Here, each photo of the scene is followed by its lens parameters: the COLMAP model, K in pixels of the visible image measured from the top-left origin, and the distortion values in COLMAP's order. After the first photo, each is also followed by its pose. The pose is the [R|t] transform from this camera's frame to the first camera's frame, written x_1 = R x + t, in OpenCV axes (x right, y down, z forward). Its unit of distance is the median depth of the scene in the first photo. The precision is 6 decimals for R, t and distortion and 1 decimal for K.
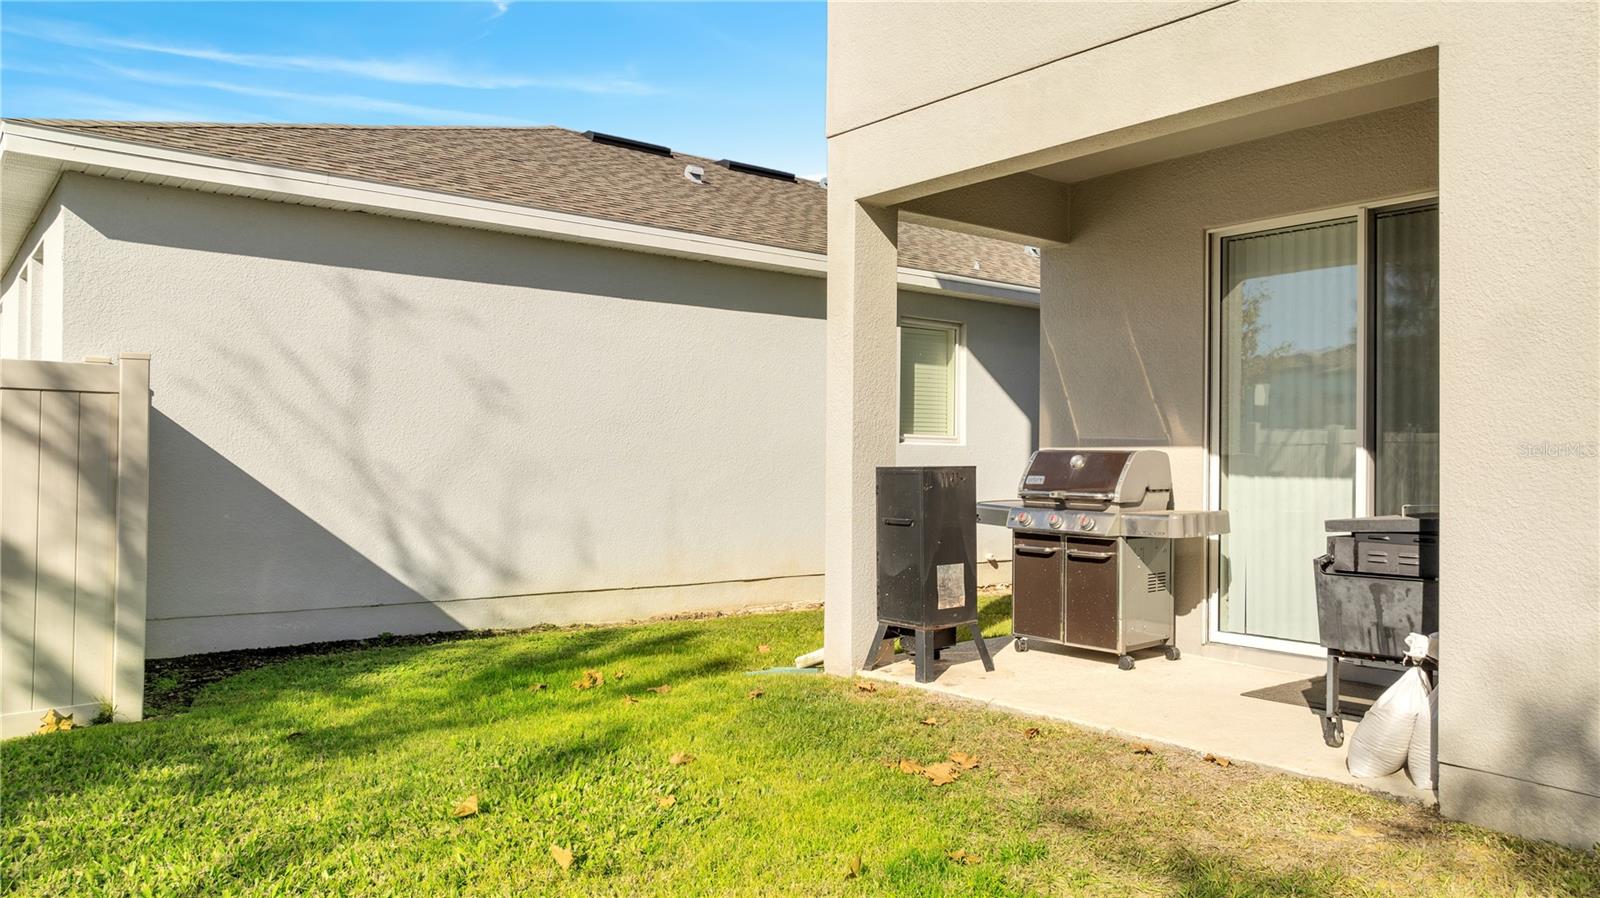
lens RADIAL K [[1119.8, 0, 802.8], [0, 1119.8, 447.2], [0, 0, 1]] dist [-0.035817, 0.036786]
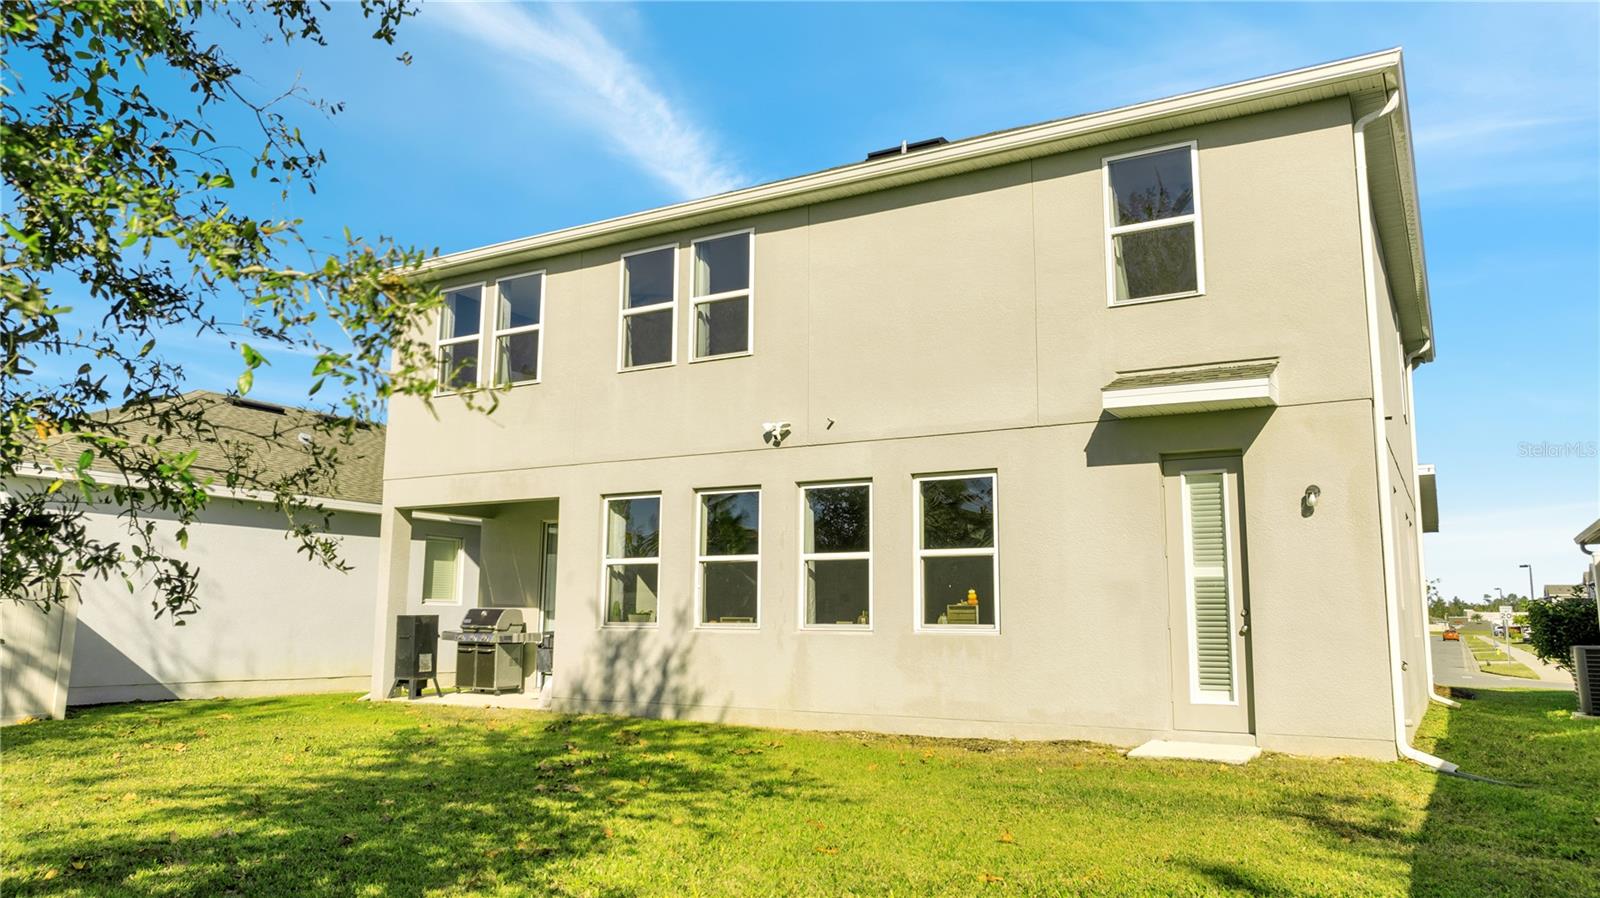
lens RADIAL K [[1119.8, 0, 810.1], [0, 1119.8, 451.0], [0, 0, 1]] dist [-0.035817, 0.036786]
pose [[0.927214, 0.052386, 0.370849, -0.019214], [-0.000635, 0.990388, -0.138316, -0.001610], [-0.374531, 0.128013, 0.918335, -1.621399]]
